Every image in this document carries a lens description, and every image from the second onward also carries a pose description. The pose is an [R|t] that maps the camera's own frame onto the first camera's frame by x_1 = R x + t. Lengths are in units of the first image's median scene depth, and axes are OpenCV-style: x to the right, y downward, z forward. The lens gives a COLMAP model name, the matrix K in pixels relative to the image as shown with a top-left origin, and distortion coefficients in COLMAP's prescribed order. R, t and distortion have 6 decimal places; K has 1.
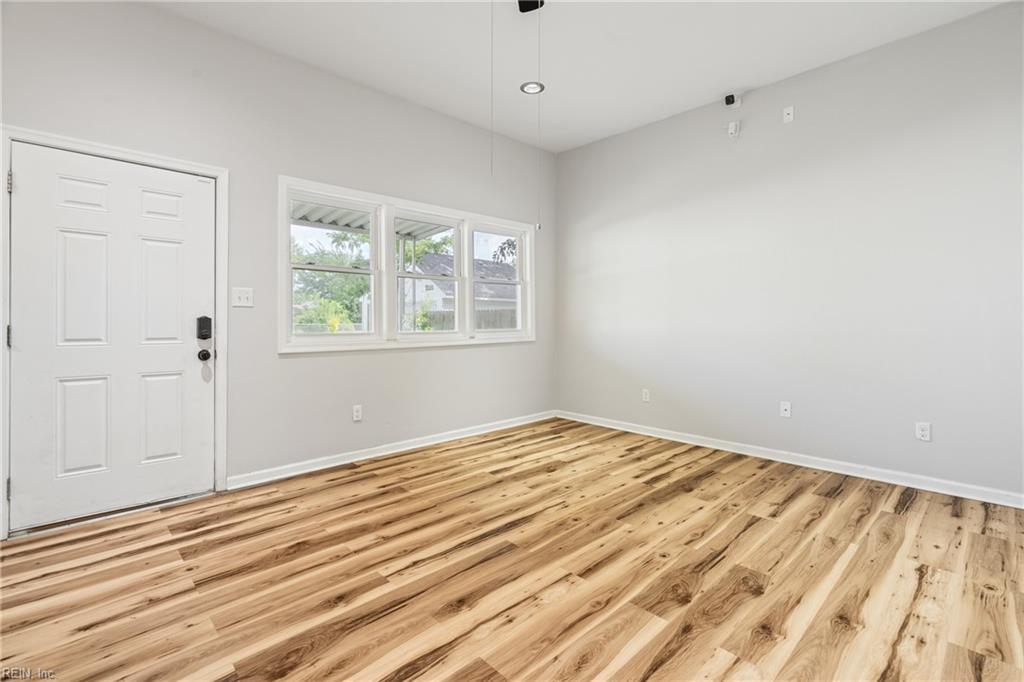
lens RADIAL K [[468.2, 0, 511.9], [0, 468.2, 336.2], [0, 0, 1]] dist [-0.004036, 0.000088]
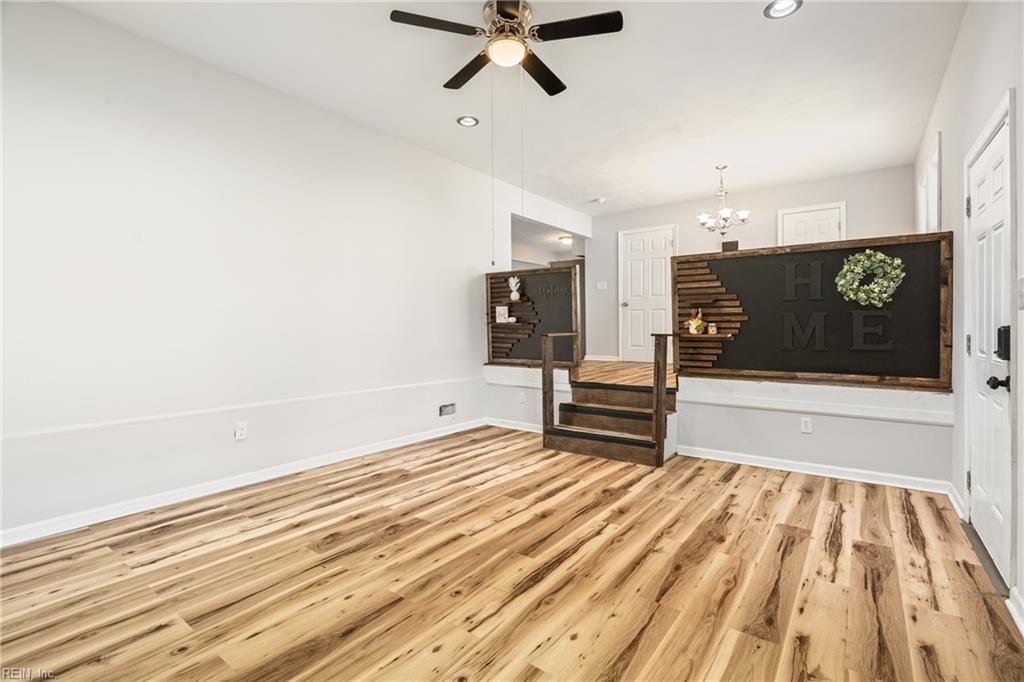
lens RADIAL K [[468.2, 0, 512.1], [0, 468.2, 335.2], [0, 0, 1]] dist [-0.004036, 0.000088]
pose [[-0.986203, 0.007482, -0.165372, 0.198747], [-0.000546, 0.998826, 0.048447, -0.079416], [0.165540, 0.047868, -0.985041, 2.022548]]
